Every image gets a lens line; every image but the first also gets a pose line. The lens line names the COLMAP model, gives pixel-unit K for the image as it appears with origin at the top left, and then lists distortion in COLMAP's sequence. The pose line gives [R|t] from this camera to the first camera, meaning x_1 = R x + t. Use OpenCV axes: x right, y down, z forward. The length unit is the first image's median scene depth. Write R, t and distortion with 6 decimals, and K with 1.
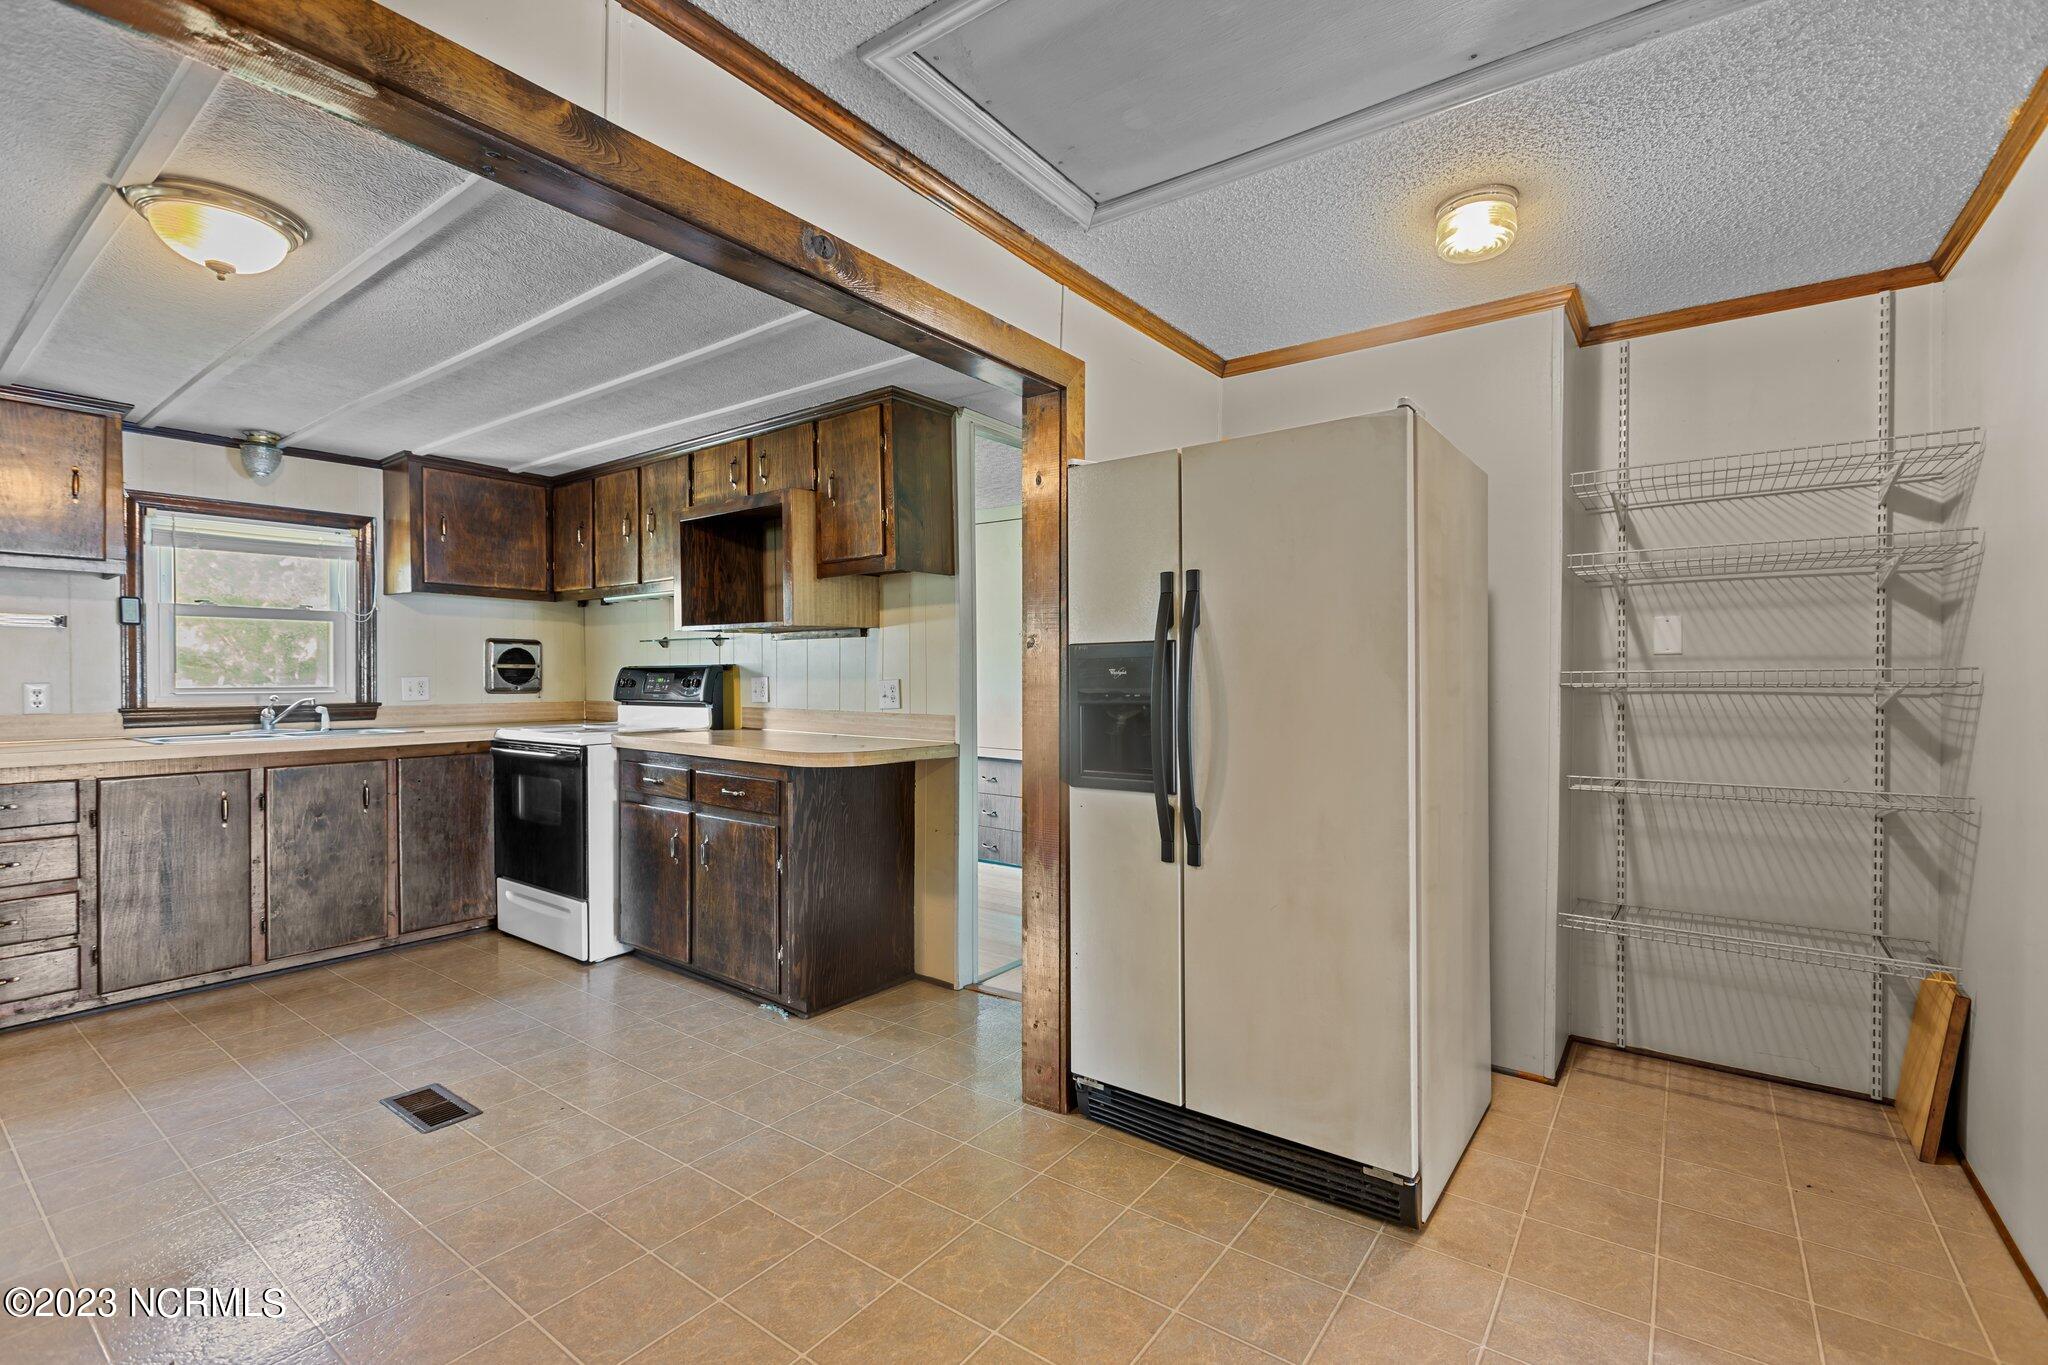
lens RADIAL K [[909.9, 0, 1014.9], [0, 909.9, 683.3], [0, 0, 1]] dist [0.004716, -0.001279]
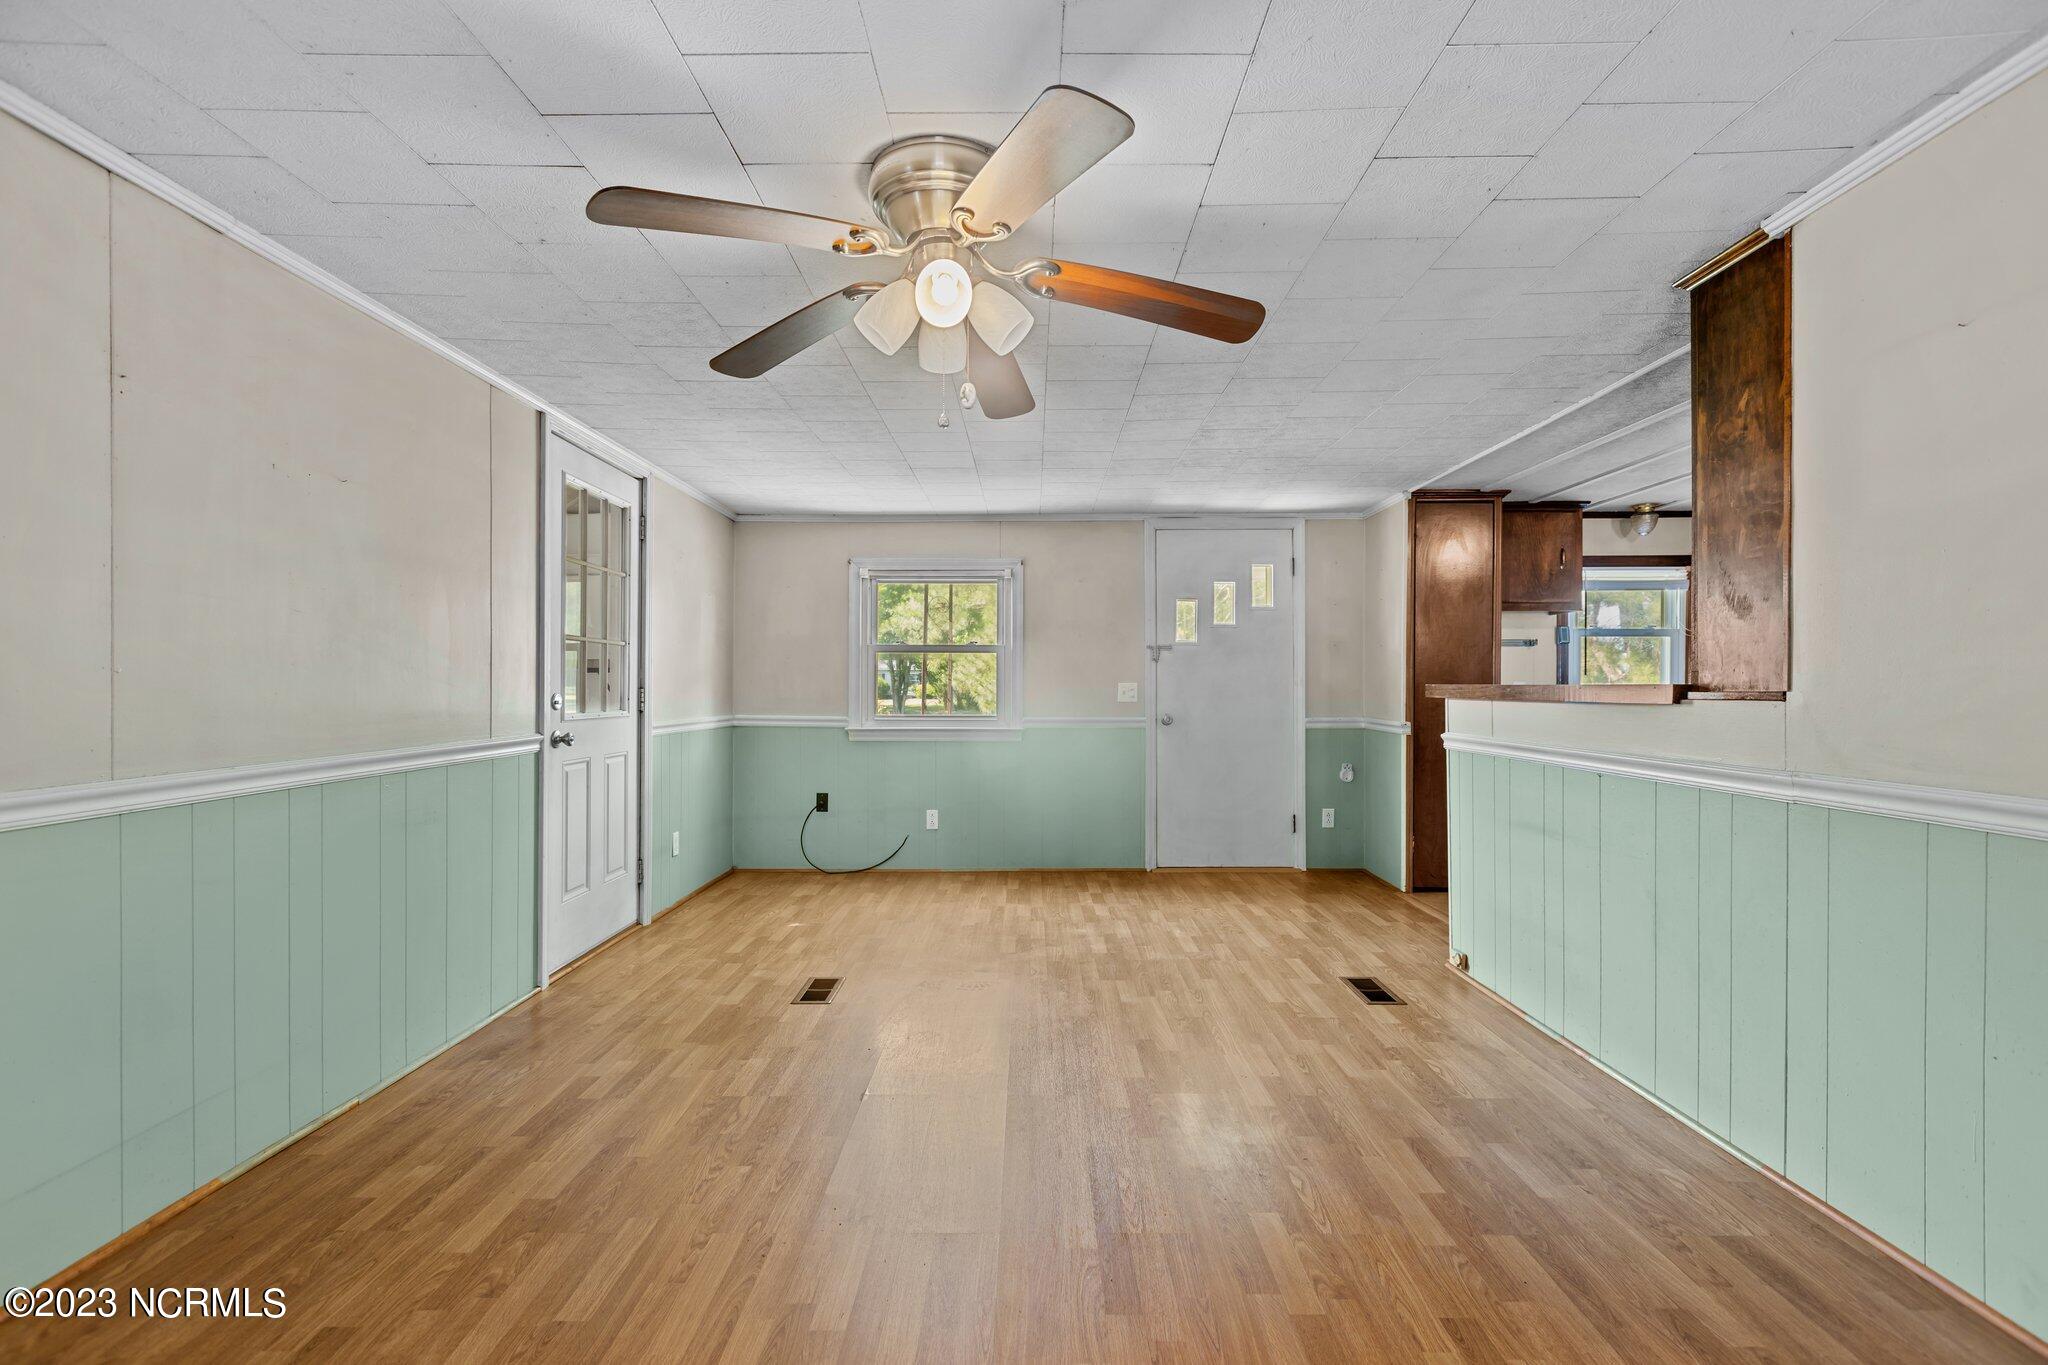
lens RADIAL K [[909.9, 0, 1022.8], [0, 909.9, 688.3], [0, 0, 1]] dist [0.004716, -0.001279]
pose [[0.598377, 0.004285, -0.801203, -0.278384], [-0.009838, 0.999950, -0.001999, 0.021955], [0.801154, 0.009079, 0.598389, -0.627001]]
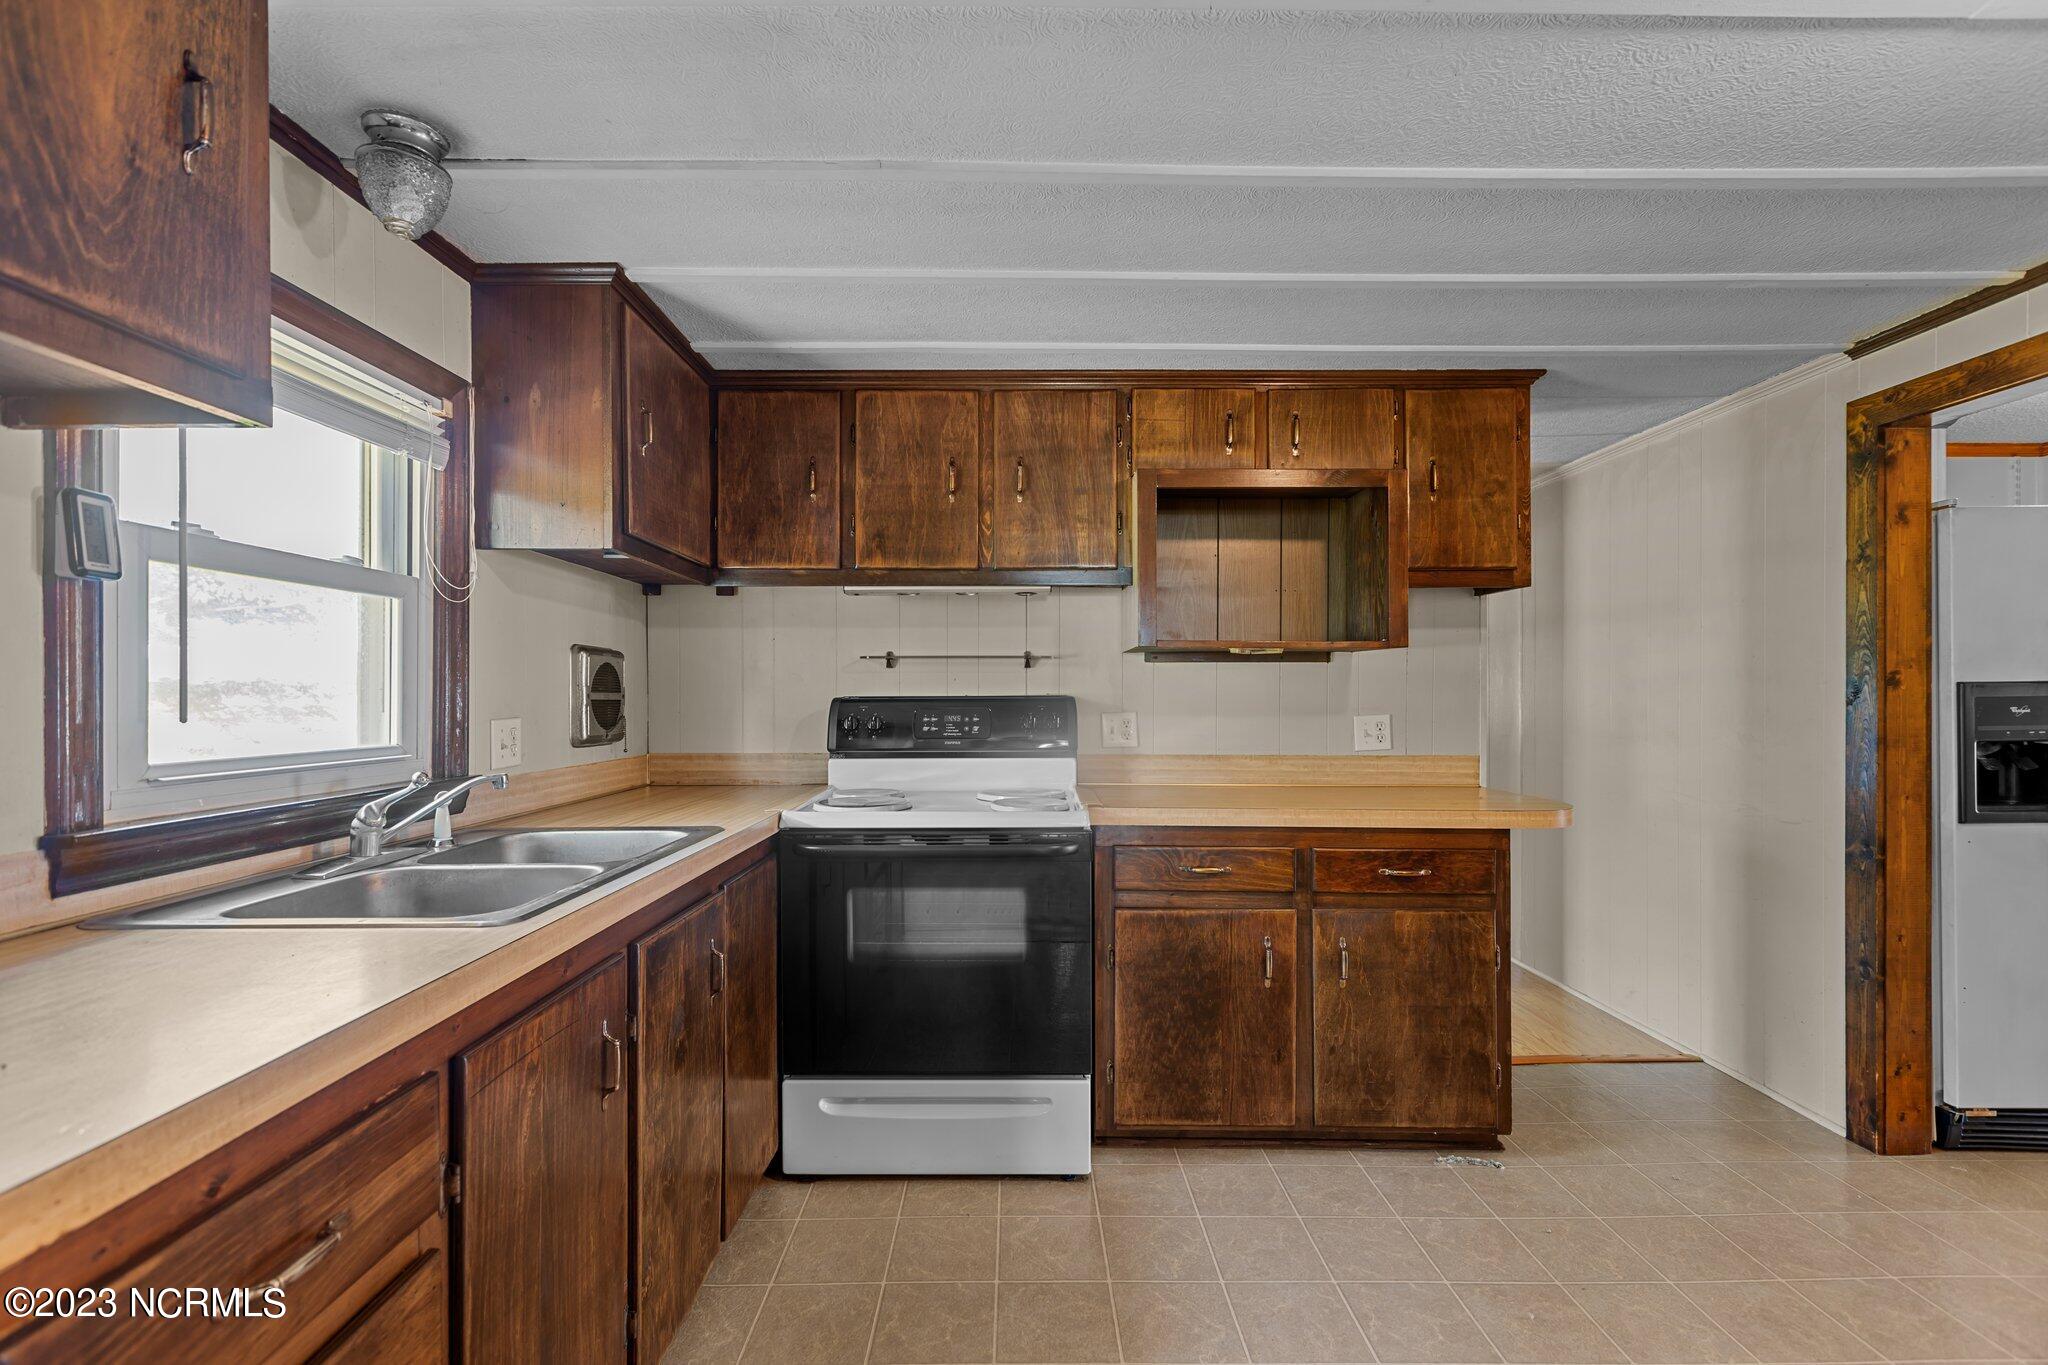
lens RADIAL K [[909.9, 0, 1030.7], [0, 909.9, 697.4], [0, 0, 1]] dist [0.004716, -0.001279]
pose [[0.796633, -0.001882, 0.604460, -0.877099], [0.006084, 0.999969, -0.004905, -0.017585], [-0.604432, 0.007585, 0.796620, 0.523434]]
